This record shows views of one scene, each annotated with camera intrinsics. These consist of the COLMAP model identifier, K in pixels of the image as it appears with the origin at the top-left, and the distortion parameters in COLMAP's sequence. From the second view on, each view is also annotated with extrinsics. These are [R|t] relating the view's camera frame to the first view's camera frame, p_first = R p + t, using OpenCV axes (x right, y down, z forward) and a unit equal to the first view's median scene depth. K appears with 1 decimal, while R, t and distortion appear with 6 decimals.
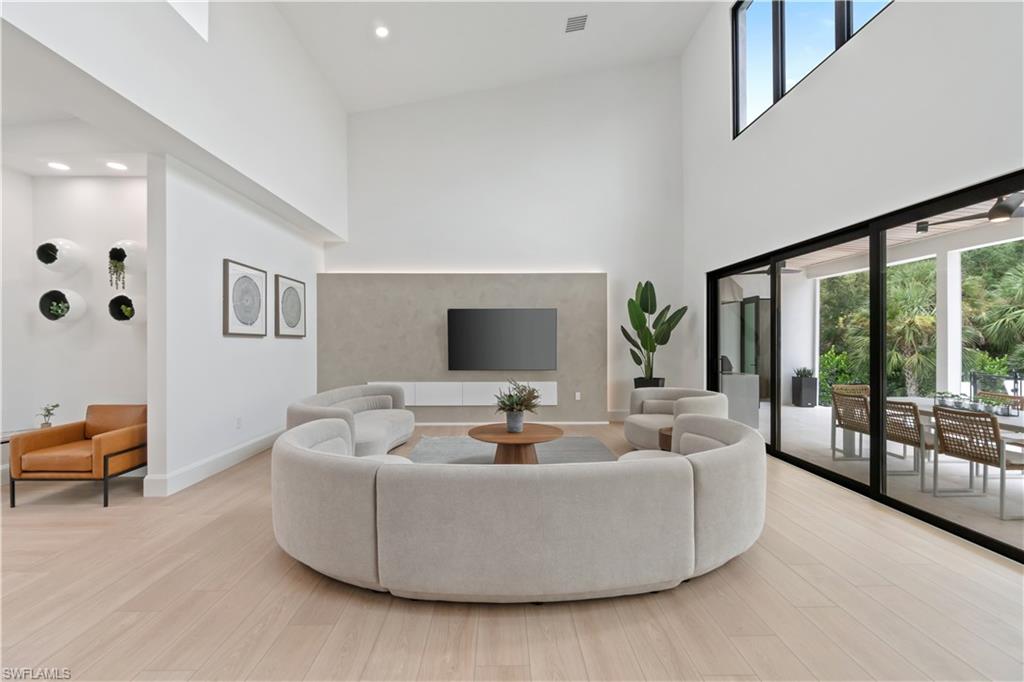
lens RADIAL K [[447.3, 0, 506.8], [0, 447.3, 340.1], [0, 0, 1]] dist [-0.004447, 0.000640]
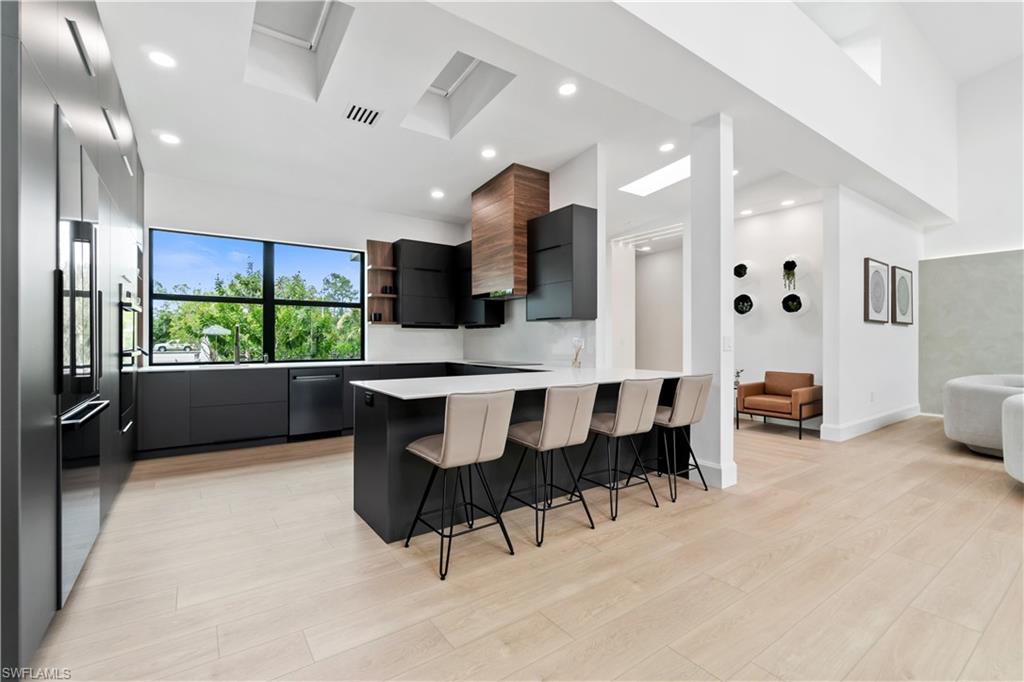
lens RADIAL K [[450.8, 0, 514.7], [0, 450.8, 343.0], [0, 0, 1]] dist [0.002632, 0.000192]
pose [[0.573192, 0.008337, -0.819379, -0.198394], [0.001093, 0.999940, 0.010938, 0.036261], [0.819421, -0.007165, 0.573148, -0.528329]]
